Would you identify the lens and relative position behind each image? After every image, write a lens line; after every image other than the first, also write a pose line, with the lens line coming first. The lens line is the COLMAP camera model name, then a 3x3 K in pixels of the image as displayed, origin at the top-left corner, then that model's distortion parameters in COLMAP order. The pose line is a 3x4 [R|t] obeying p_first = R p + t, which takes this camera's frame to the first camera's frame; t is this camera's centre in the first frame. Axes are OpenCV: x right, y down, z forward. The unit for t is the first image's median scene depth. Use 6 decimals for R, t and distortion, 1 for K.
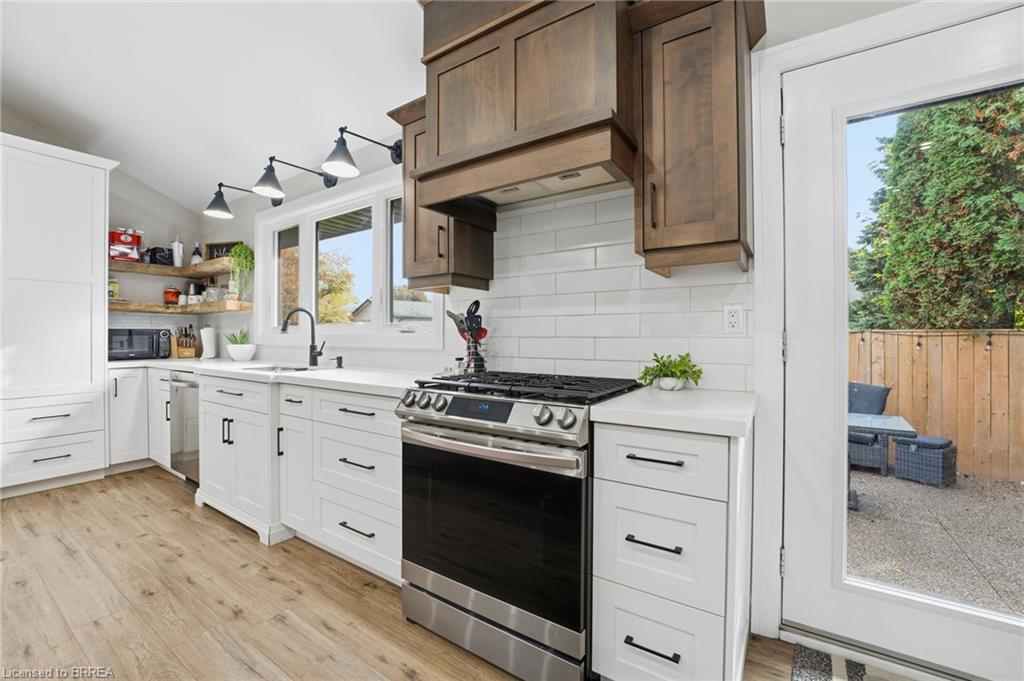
lens RADIAL K [[419.1, 0, 506.2], [0, 419.1, 338.4], [0, 0, 1]] dist [-0.019167, 0.000532]
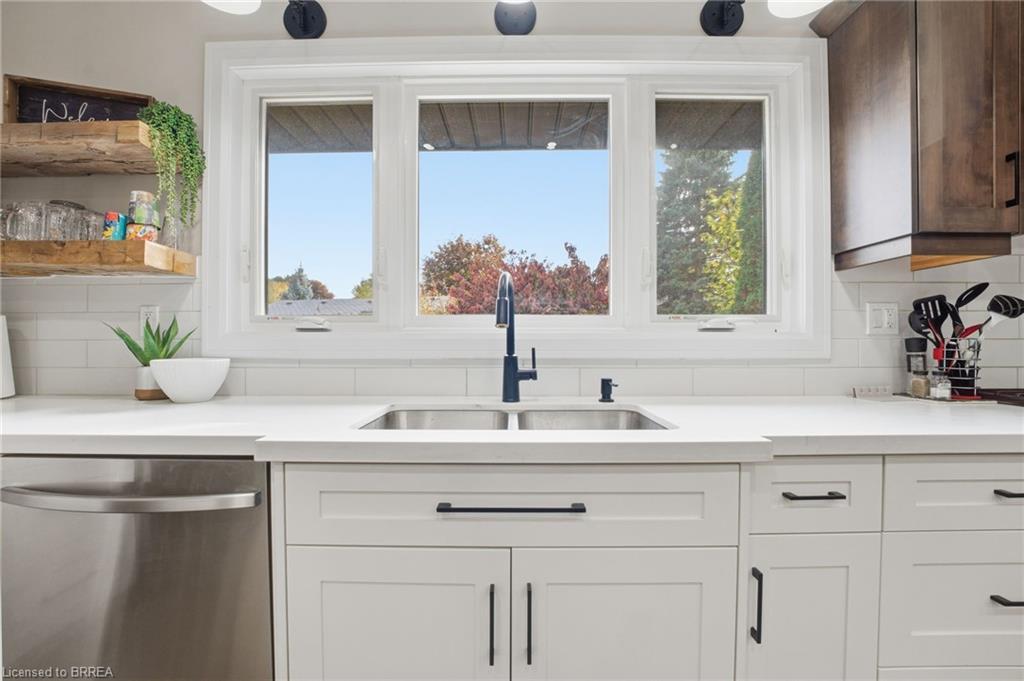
lens RADIAL K [[419.1, 0, 516.8], [0, 419.1, 337.3], [0, 0, 1]] dist [-0.019167, 0.000532]
pose [[0.817493, 0.000689, 0.575938, -0.959593], [-0.000704, 1.000000, -0.000198, -0.008747], [-0.575938, -0.000243, 0.817493, 0.805221]]
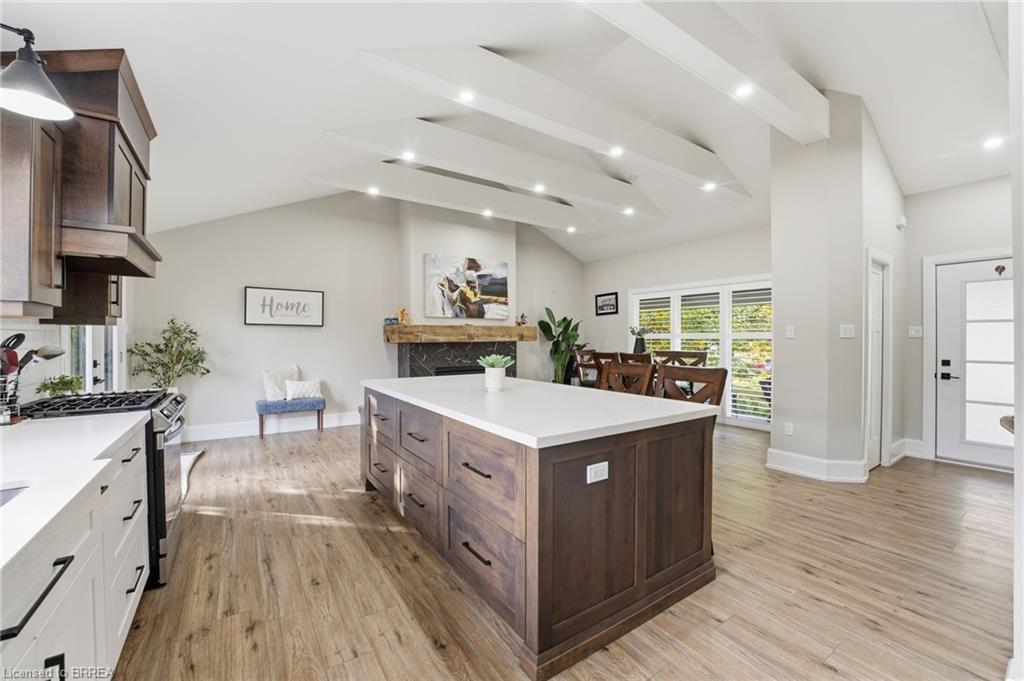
lens RADIAL K [[419.1, 0, 512.2], [0, 419.1, 341.9], [0, 0, 1]] dist [-0.019167, 0.000532]
pose [[-0.928200, -0.000849, 0.372081, -1.250005], [0.003222, 0.999942, 0.010320, -0.073728], [-0.372069, 0.010778, -0.928143, 1.285711]]
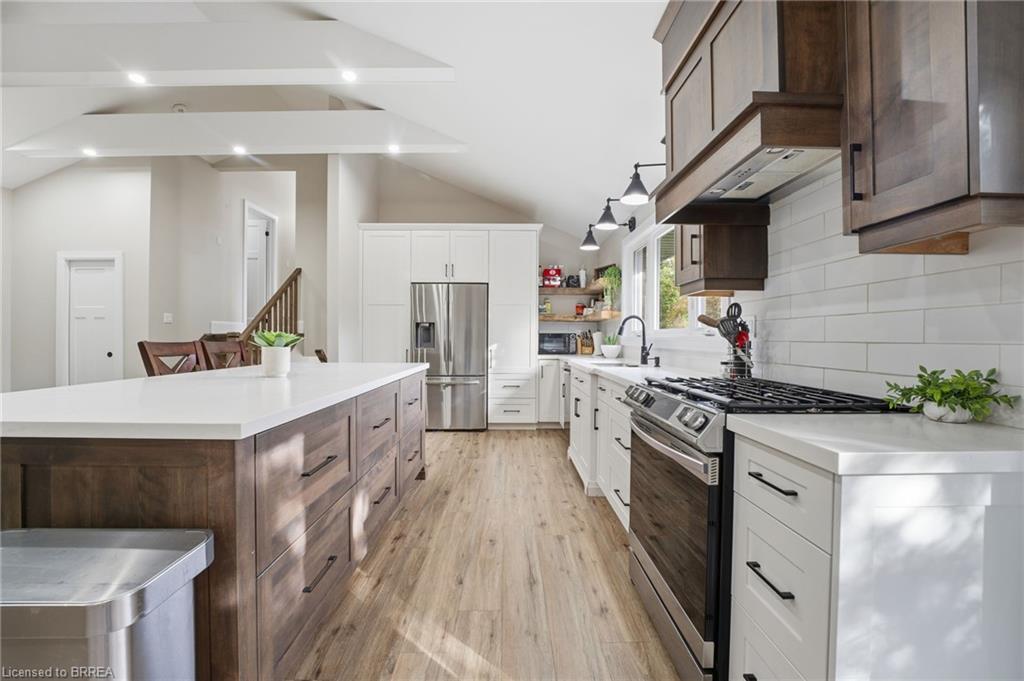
lens RADIAL K [[419.1, 0, 512.5], [0, 419.1, 338.1], [0, 0, 1]] dist [-0.019167, 0.000532]
pose [[0.572547, 0.004253, -0.819861, 0.383210], [-0.008876, 0.999960, -0.001011, -0.003865], [0.819824, 0.007856, 0.572562, 0.028811]]
